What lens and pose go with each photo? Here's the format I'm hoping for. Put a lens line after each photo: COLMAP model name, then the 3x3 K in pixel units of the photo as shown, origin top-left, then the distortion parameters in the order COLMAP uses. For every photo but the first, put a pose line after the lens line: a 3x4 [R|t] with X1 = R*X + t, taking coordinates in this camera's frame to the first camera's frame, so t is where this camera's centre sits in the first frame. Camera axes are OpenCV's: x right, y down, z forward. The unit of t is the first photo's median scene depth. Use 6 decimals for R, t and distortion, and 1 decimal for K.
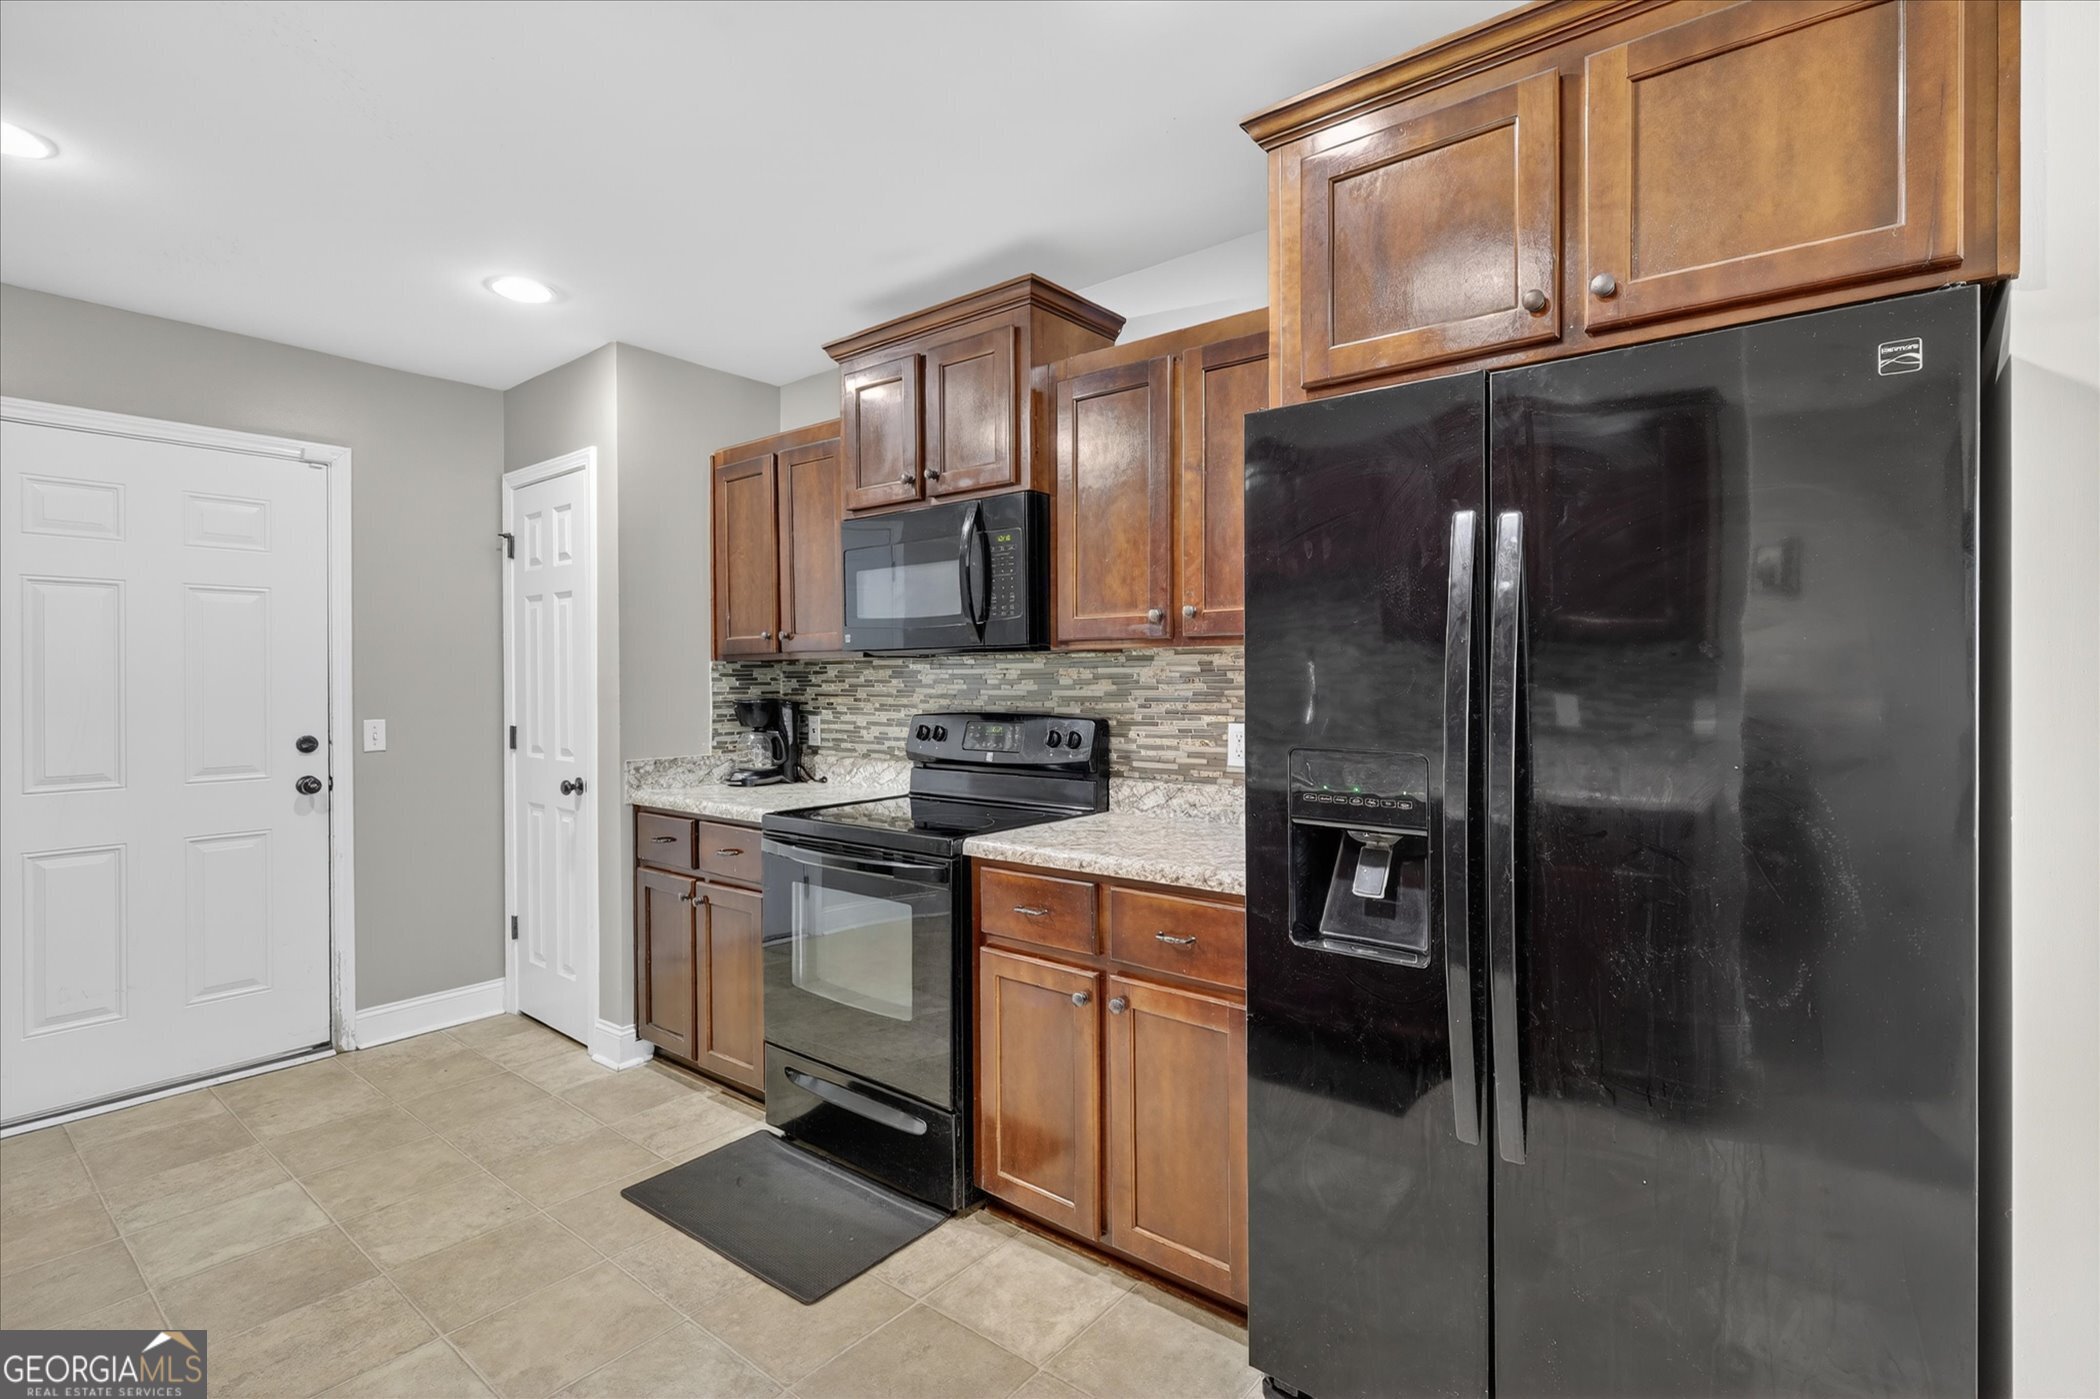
lens RADIAL K [[982.7, 0, 1065.9], [0, 982.7, 681.3], [0, 0, 1]] dist [-0.003367, 0.001109]
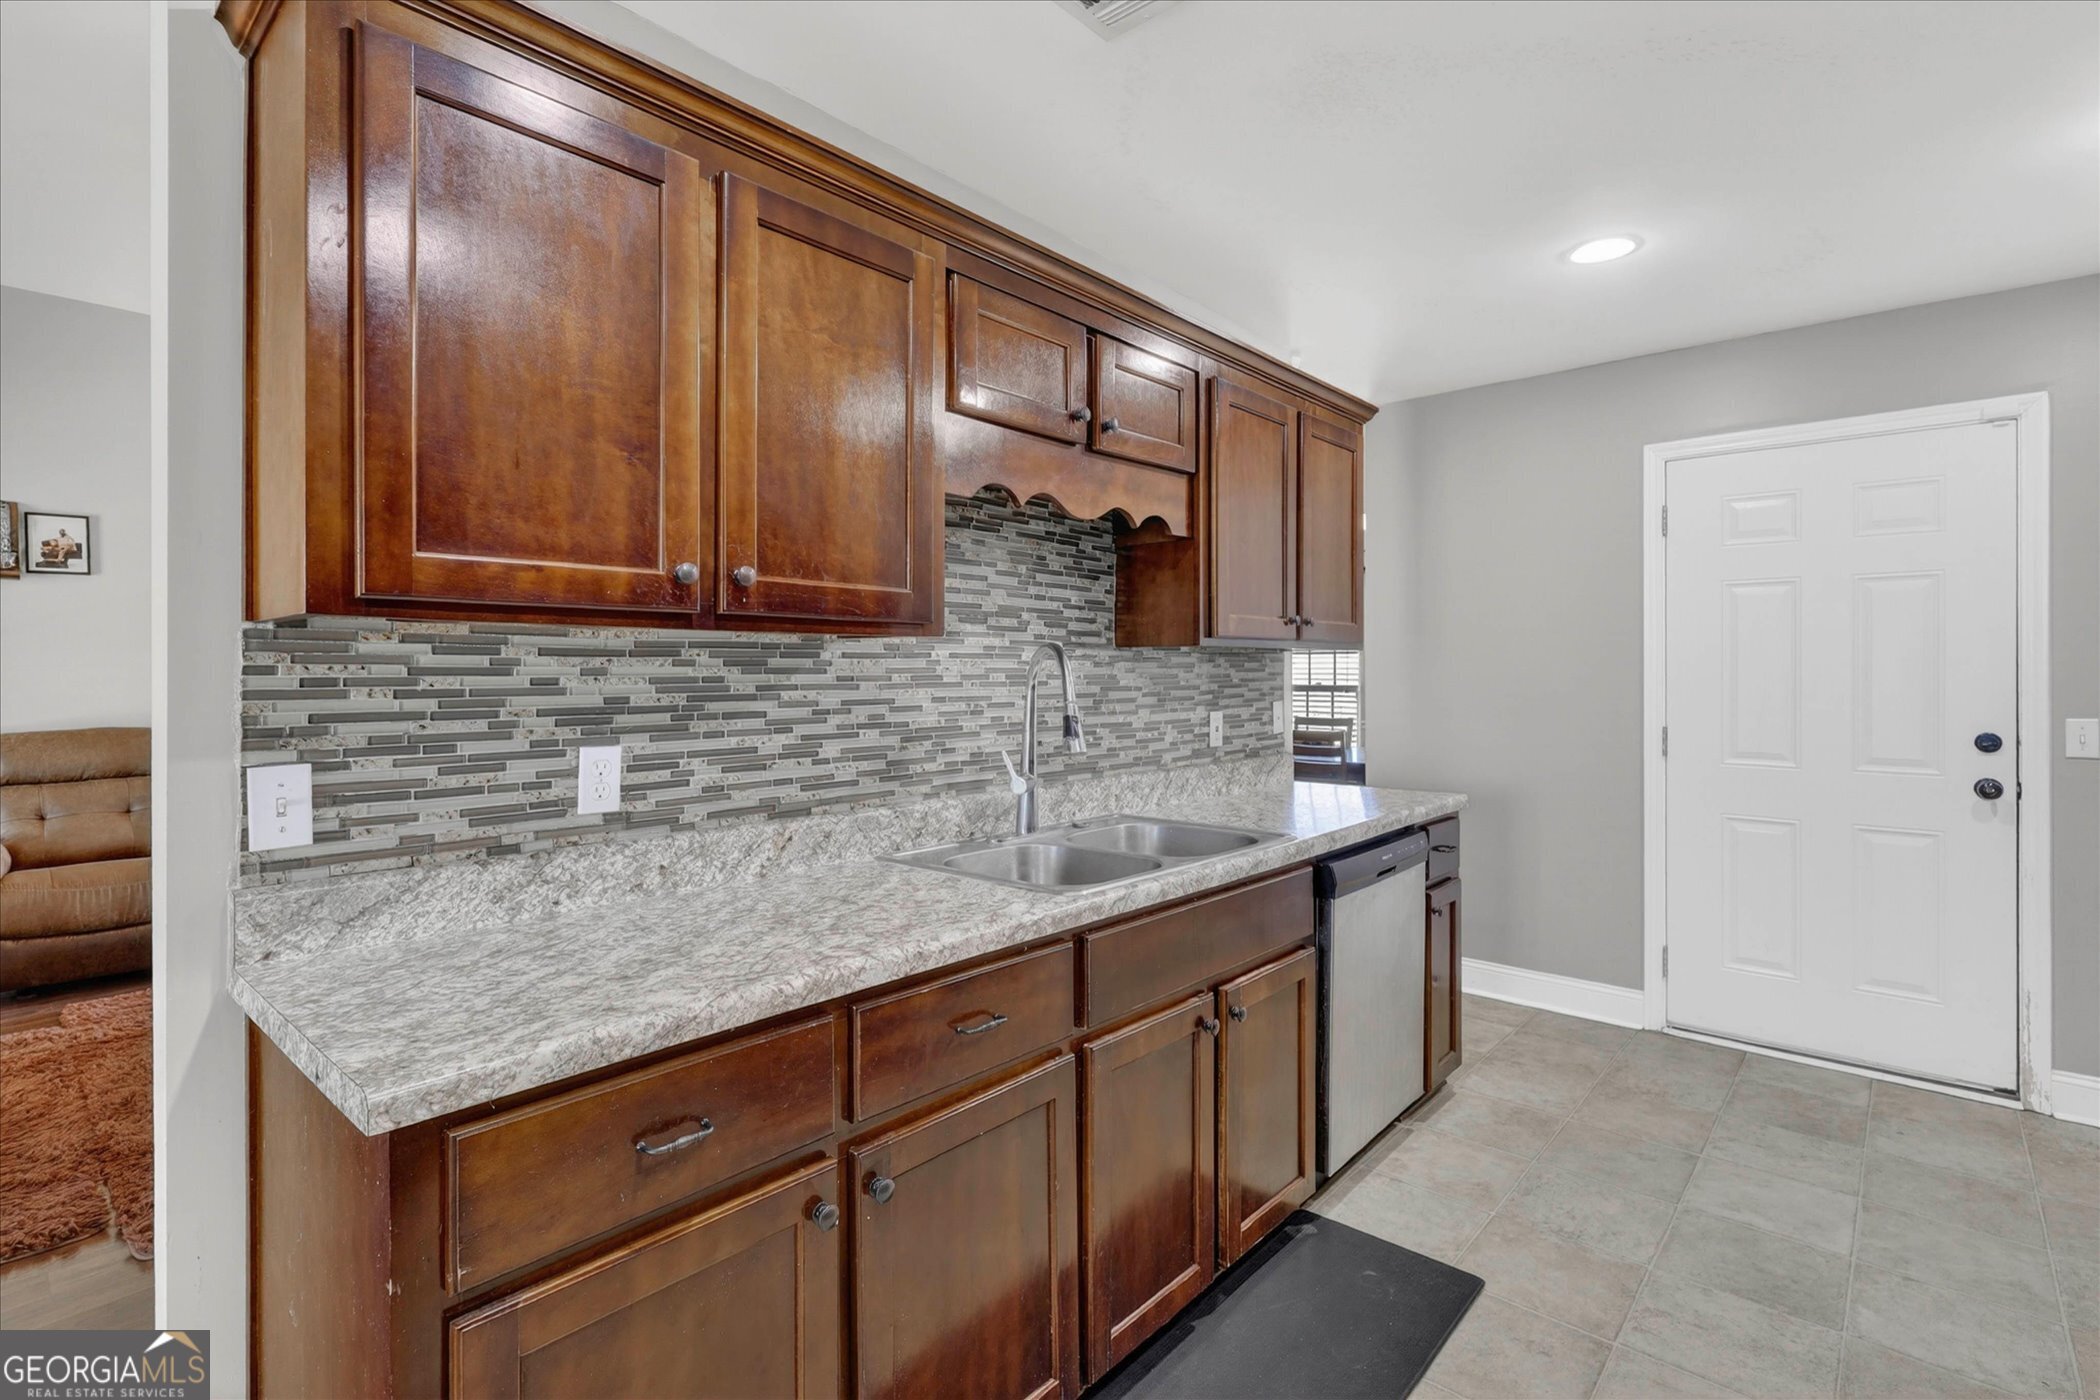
lens RADIAL K [[982.7, 0, 1053.6], [0, 982.7, 672.8], [0, 0, 1]] dist [-0.003367, 0.001109]
pose [[-0.051586, 0.005867, -0.998651, 0.150092], [-0.001680, 0.999981, 0.005962, -0.002185], [0.998667, 0.001985, -0.051575, 0.208842]]
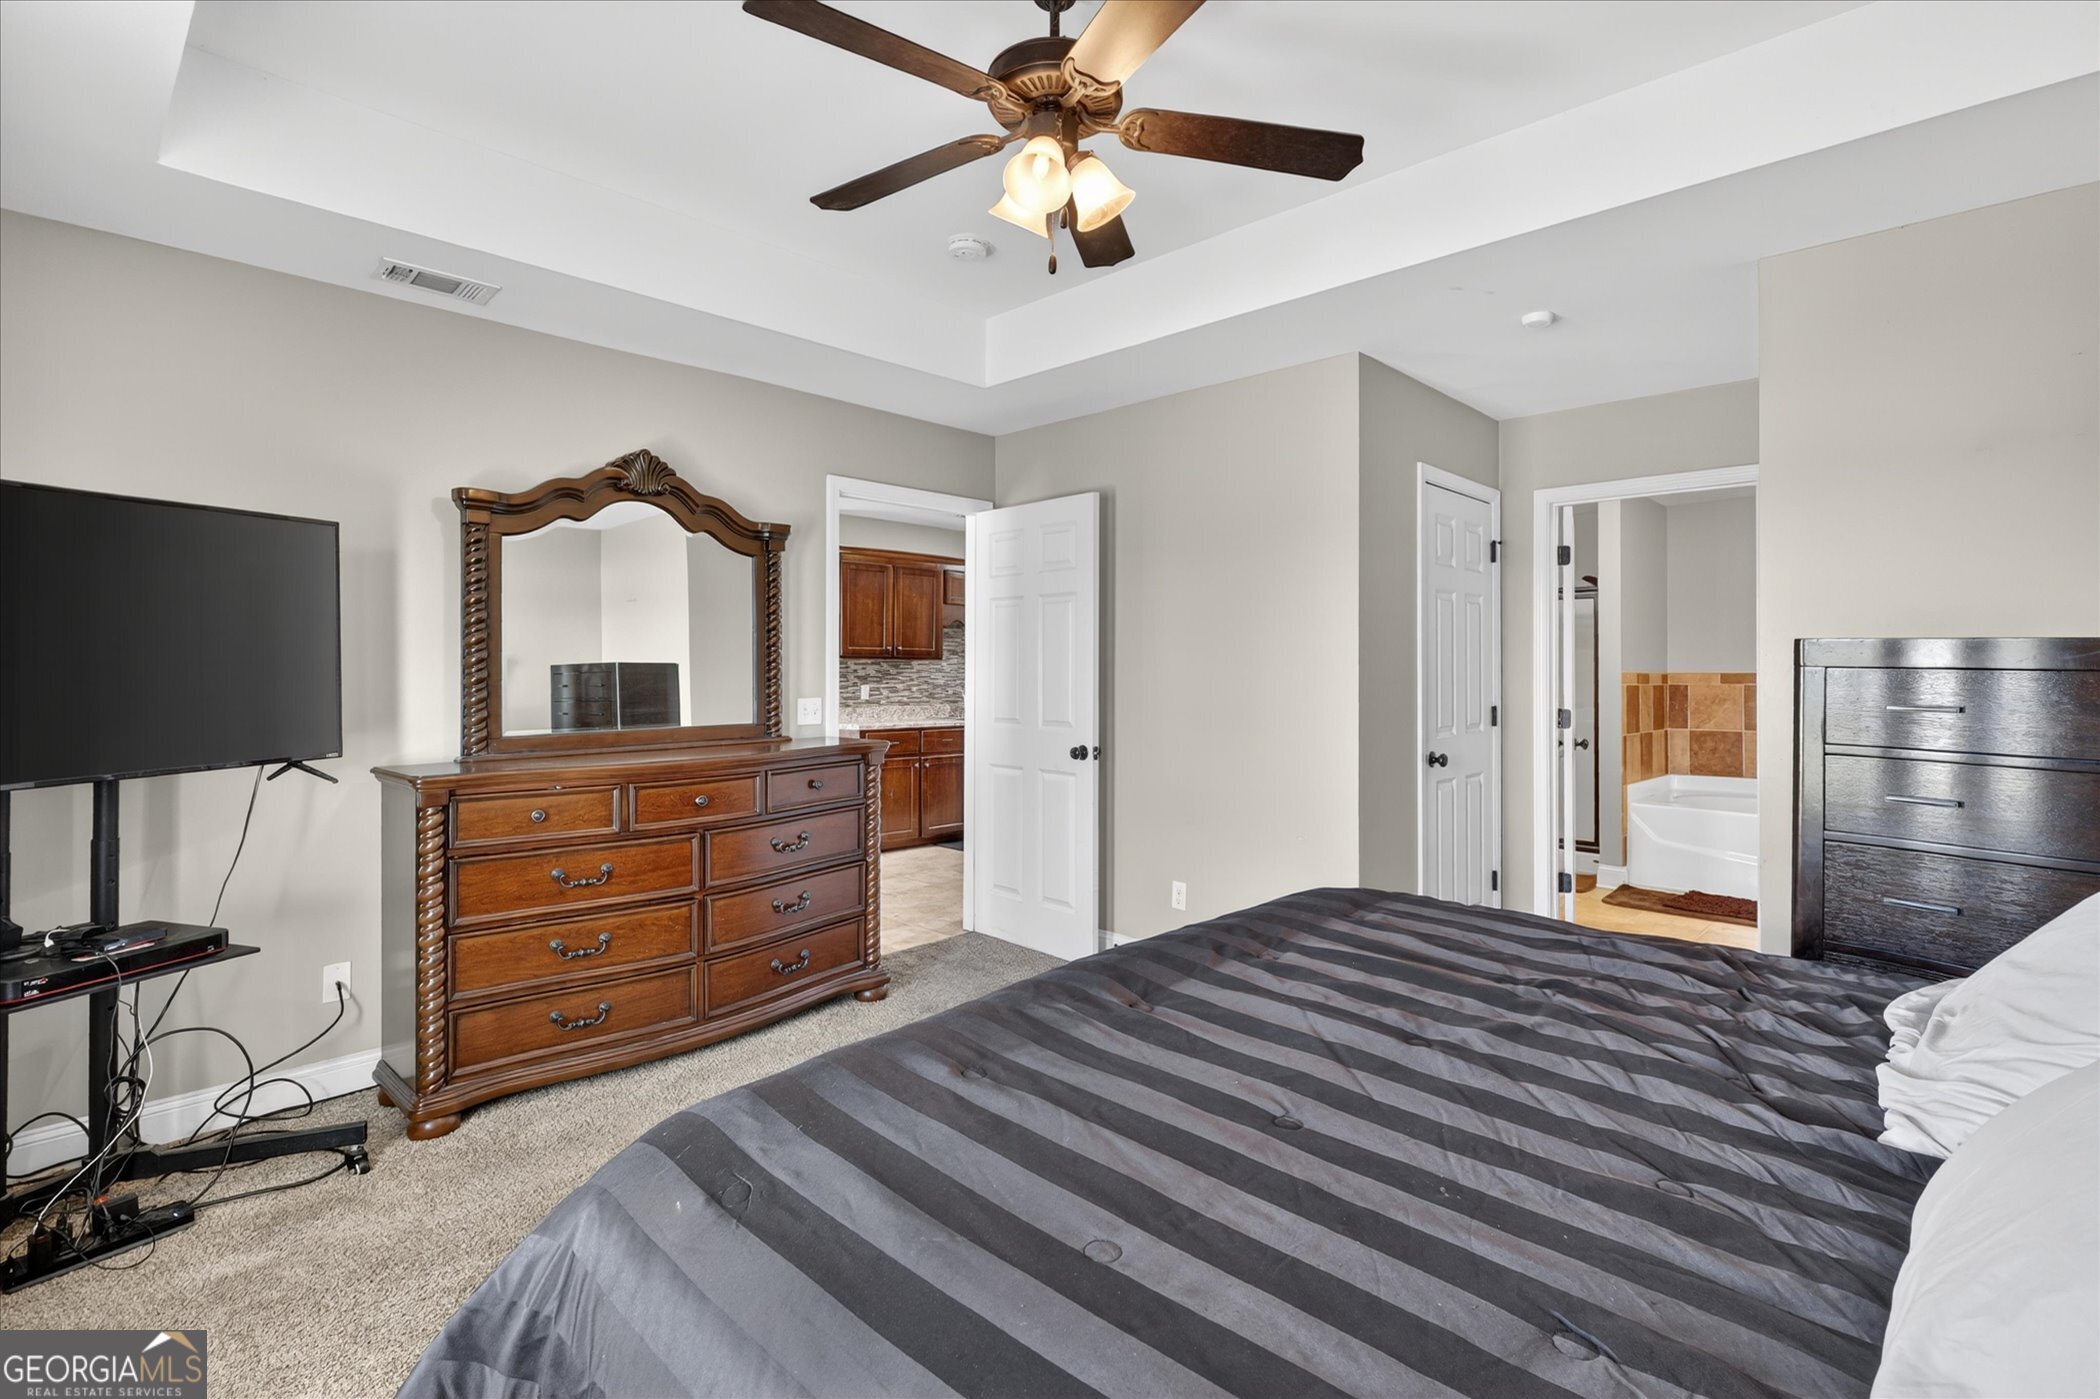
lens RADIAL K [[982.7, 0, 1039.9], [0, 982.7, 680.6], [0, 0, 1]] dist [-0.003367, 0.001109]
pose [[-0.120493, 0.014715, -0.992605, 1.854240], [-0.004510, 0.999872, 0.015370, -0.007522], [0.992704, 0.006329, -0.120411, 0.622709]]
